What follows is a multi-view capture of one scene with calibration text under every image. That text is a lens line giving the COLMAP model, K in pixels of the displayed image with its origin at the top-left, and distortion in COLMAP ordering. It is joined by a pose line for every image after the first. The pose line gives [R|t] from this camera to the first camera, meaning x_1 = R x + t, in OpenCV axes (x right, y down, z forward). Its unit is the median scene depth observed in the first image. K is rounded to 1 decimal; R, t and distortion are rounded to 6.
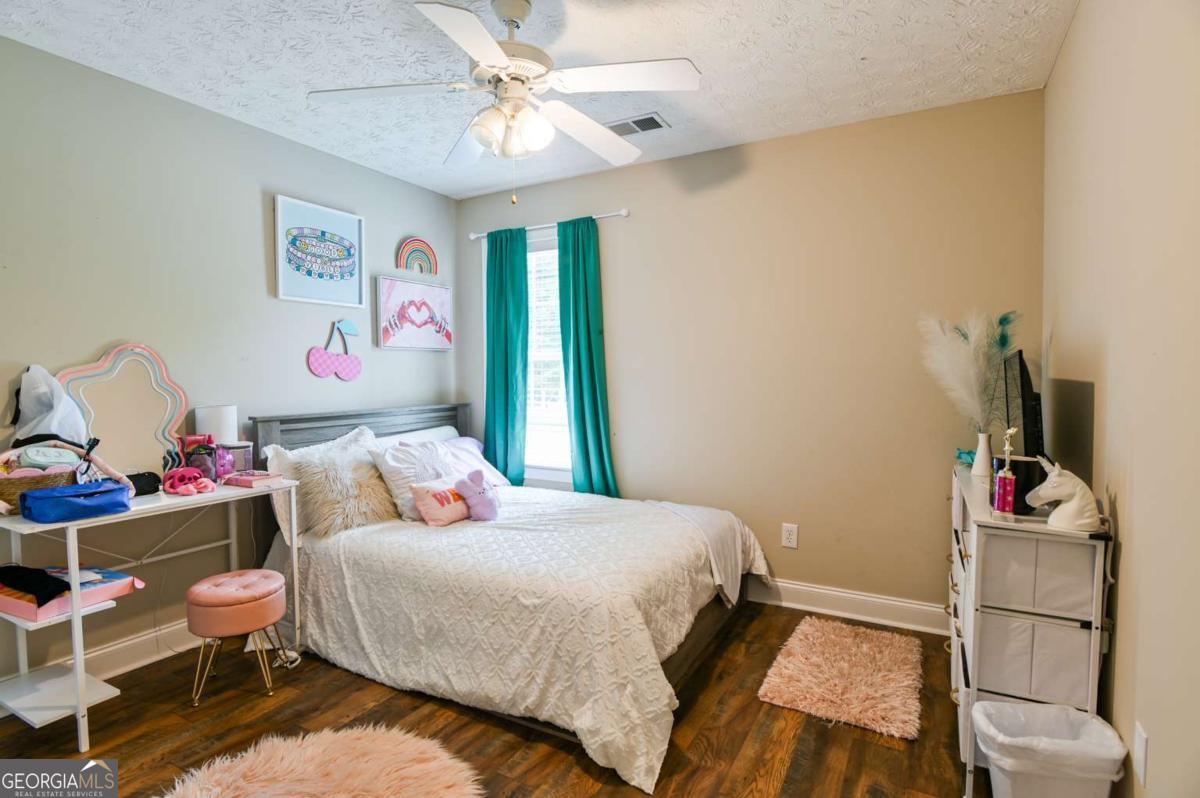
lens RADIAL K [[587.6, 0, 601.7], [0, 587.6, 398.1], [0, 0, 1]] dist [-0.021608, 0.000296]
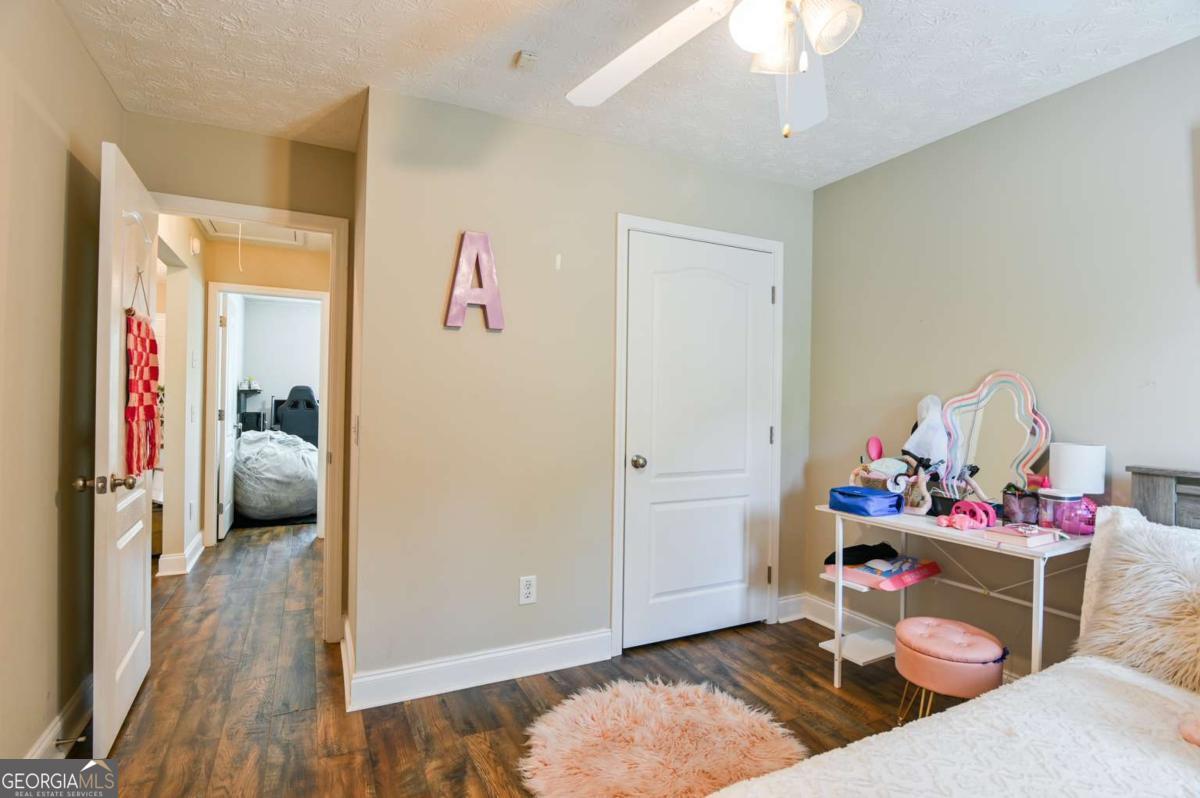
lens RADIAL K [[587.6, 0, 601.7], [0, 587.6, 398.0], [0, 0, 1]] dist [-0.021608, 0.000296]
pose [[-0.554917, -0.004675, -0.831892, 0.414172], [-0.044960, 0.998691, 0.024379, -0.046319], [0.830690, 0.050930, -0.554401, 1.003302]]
